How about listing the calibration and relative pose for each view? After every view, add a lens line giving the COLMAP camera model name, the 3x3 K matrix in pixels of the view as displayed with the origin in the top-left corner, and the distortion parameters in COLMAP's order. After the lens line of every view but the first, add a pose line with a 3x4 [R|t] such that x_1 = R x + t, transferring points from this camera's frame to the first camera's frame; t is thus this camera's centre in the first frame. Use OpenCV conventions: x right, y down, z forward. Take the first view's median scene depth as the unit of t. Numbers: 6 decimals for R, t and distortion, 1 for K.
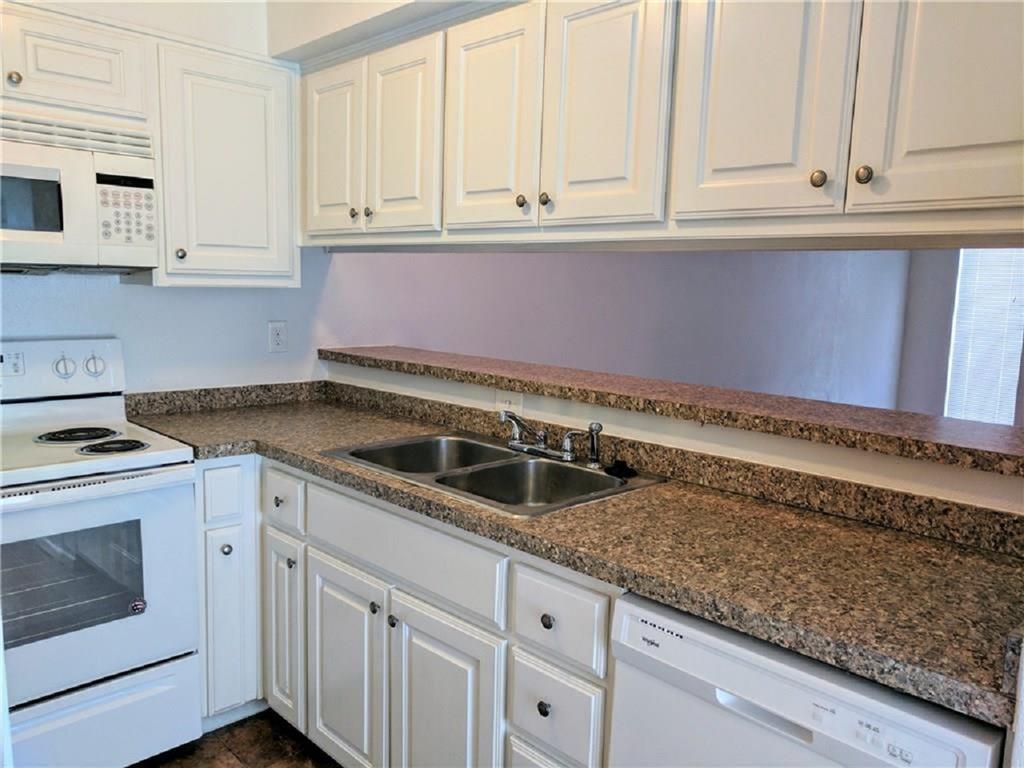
lens RADIAL K [[773.5, 0, 512.3], [0, 773.5, 397.0], [0, 0, 1]] dist [0.011908, -0.010048]
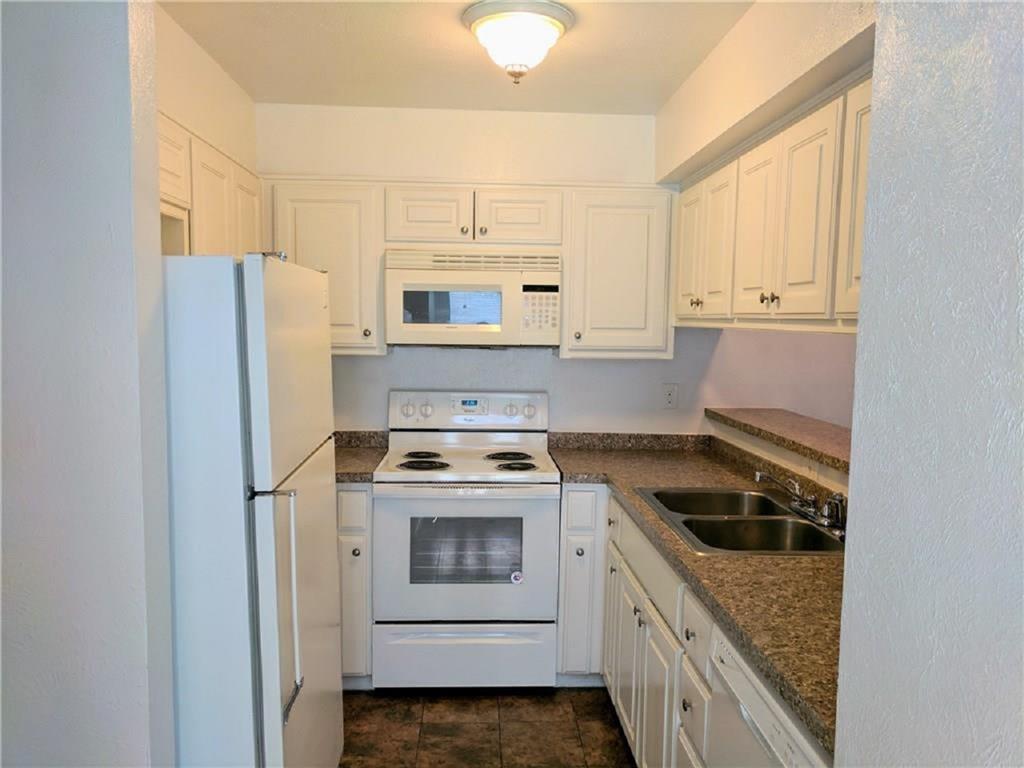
lens RADIAL K [[773.5, 0, 512.3], [0, 773.5, 397.0], [0, 0, 1]] dist [0.011908, -0.010048]
pose [[0.748258, 0.051167, -0.661431, 0.432144], [-0.092531, 0.995325, -0.027681, -0.025531], [0.656923, 0.081916, 0.749495, -0.120356]]
